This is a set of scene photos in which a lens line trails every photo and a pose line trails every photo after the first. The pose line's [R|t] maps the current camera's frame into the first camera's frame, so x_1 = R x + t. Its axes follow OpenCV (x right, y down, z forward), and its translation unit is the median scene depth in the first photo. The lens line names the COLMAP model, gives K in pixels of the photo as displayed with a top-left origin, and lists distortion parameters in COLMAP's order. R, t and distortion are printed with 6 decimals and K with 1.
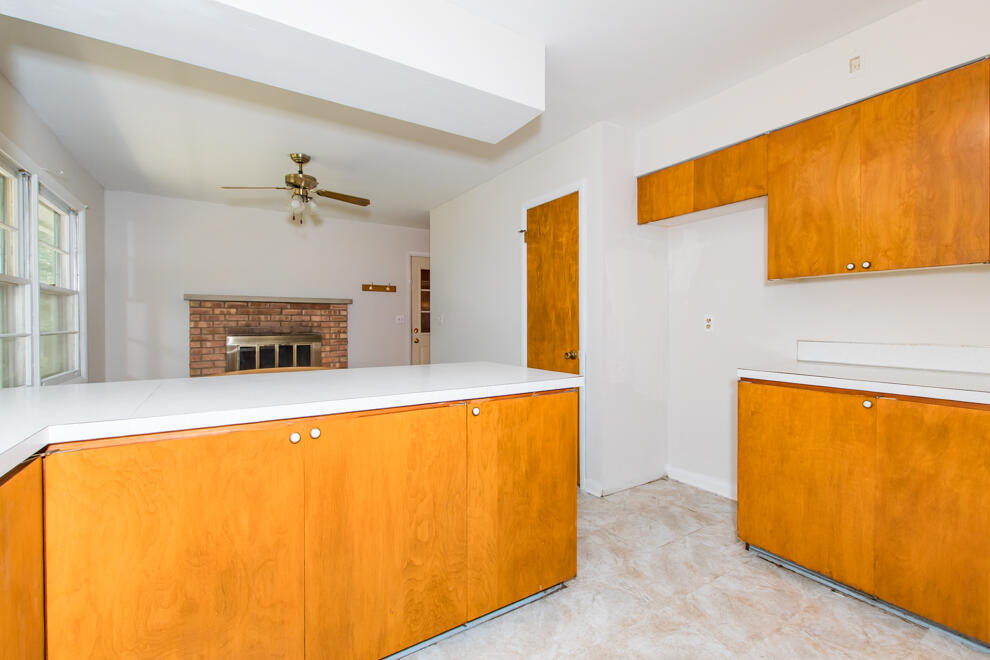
lens RADIAL K [[431.1, 0, 497.1], [0, 431.1, 327.9], [0, 0, 1]] dist [0.001354, -0.000245]
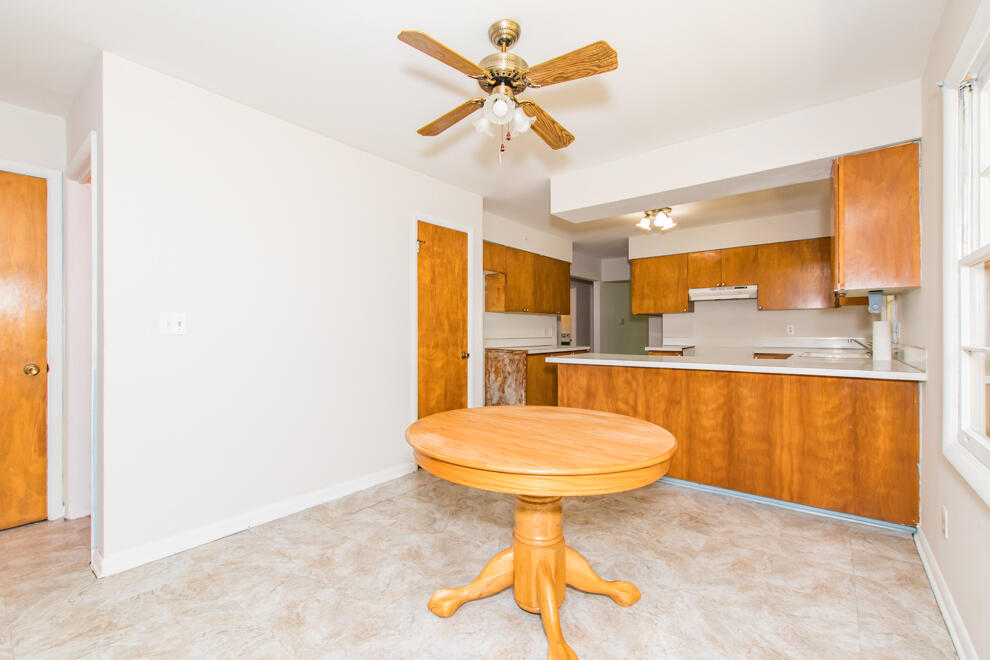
lens RADIAL K [[431.1, 0, 497.1], [0, 431.1, 327.9], [0, 0, 1]] dist [0.001354, -0.000245]
pose [[-0.332354, 0.008421, 0.943117, -1.172471], [0.014943, 0.999882, -0.003662, -0.015971], [-0.943036, 0.012876, -0.332440, 1.431235]]
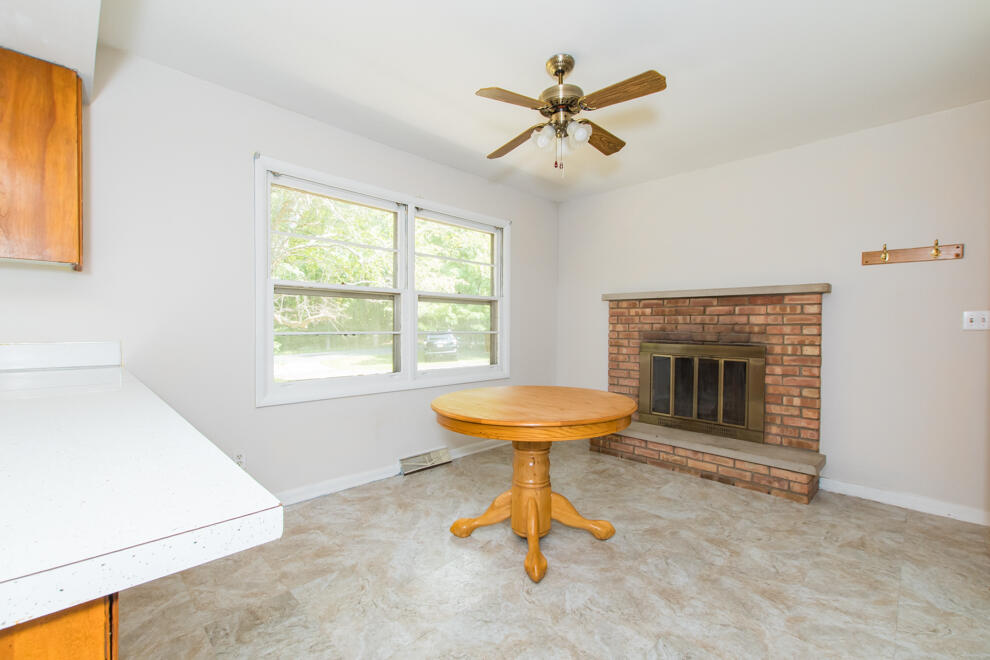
lens RADIAL K [[424.7, 0, 495.0], [0, 424.7, 330.0], [0, 0, 1]] dist [0.002601, -0.000173]
pose [[0.215143, 0.012992, -0.976496, 0.170790], [-0.020418, 0.999753, 0.008803, -0.009083], [0.976369, 0.018044, 0.215355, 0.923863]]
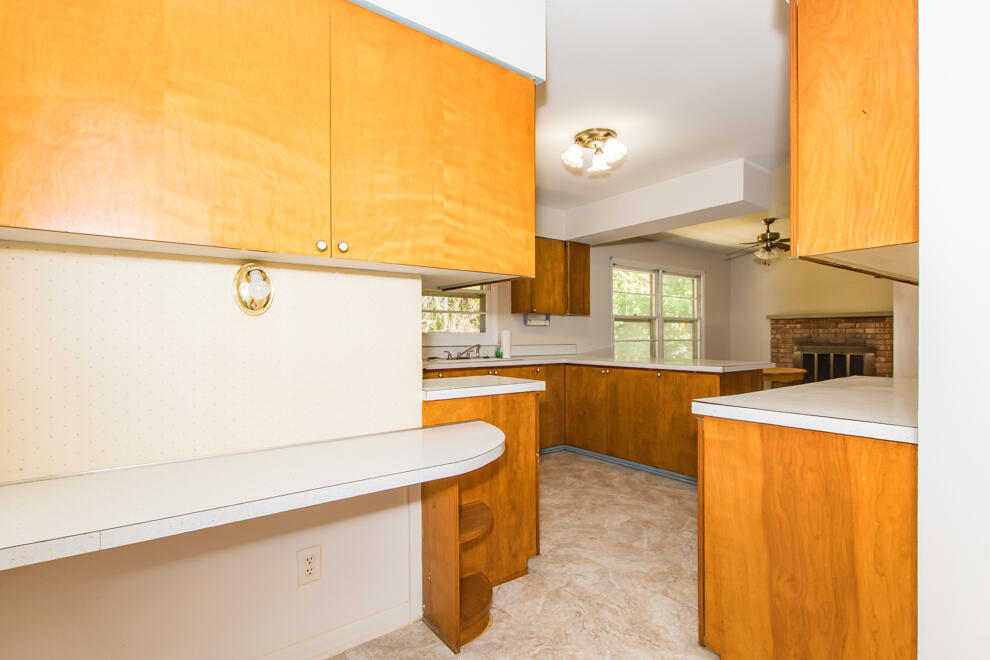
lens RADIAL K [[476.0, 0, 508.1], [0, 476.0, 337.9], [0, 0, 1]] dist [0.000122, 0.000045]
pose [[0.081320, 0.005359, -0.996674, 1.272068], [-0.010292, 0.999937, 0.004537, -0.001024], [0.996635, 0.009889, 0.081371, 0.004435]]
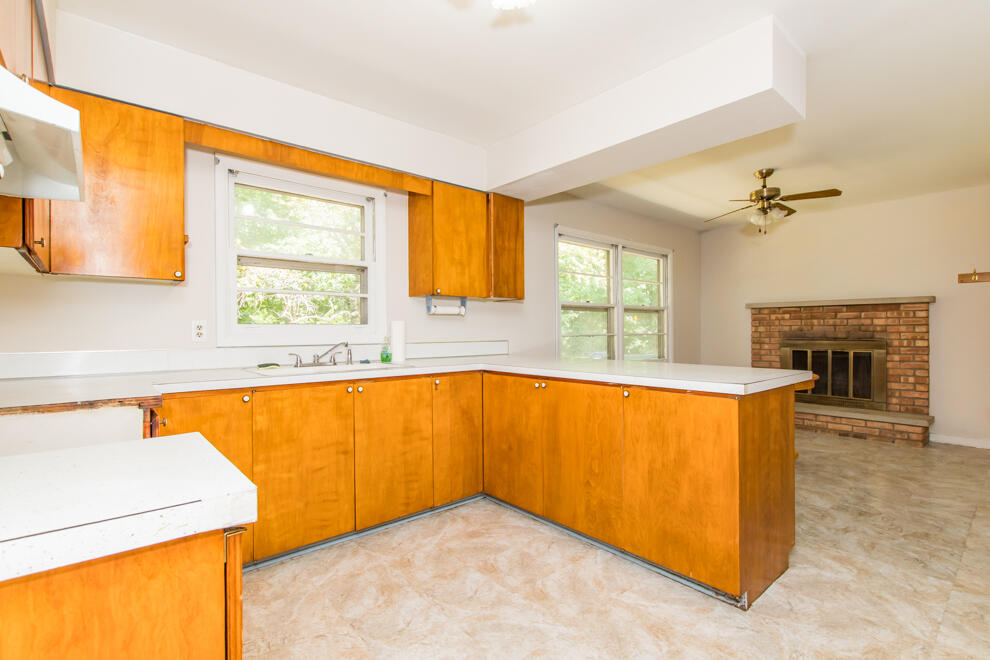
lens RADIAL K [[463.1, 0, 495.0], [0, 463.1, 330.0], [0, 0, 1]] dist [-0.003163, -0.001273]
pose [[0.138685, 0.000333, -0.990336, 0.701698], [-0.007095, 0.999975, -0.000657, 0.000451], [0.990311, 0.007117, 0.138684, 0.215606]]
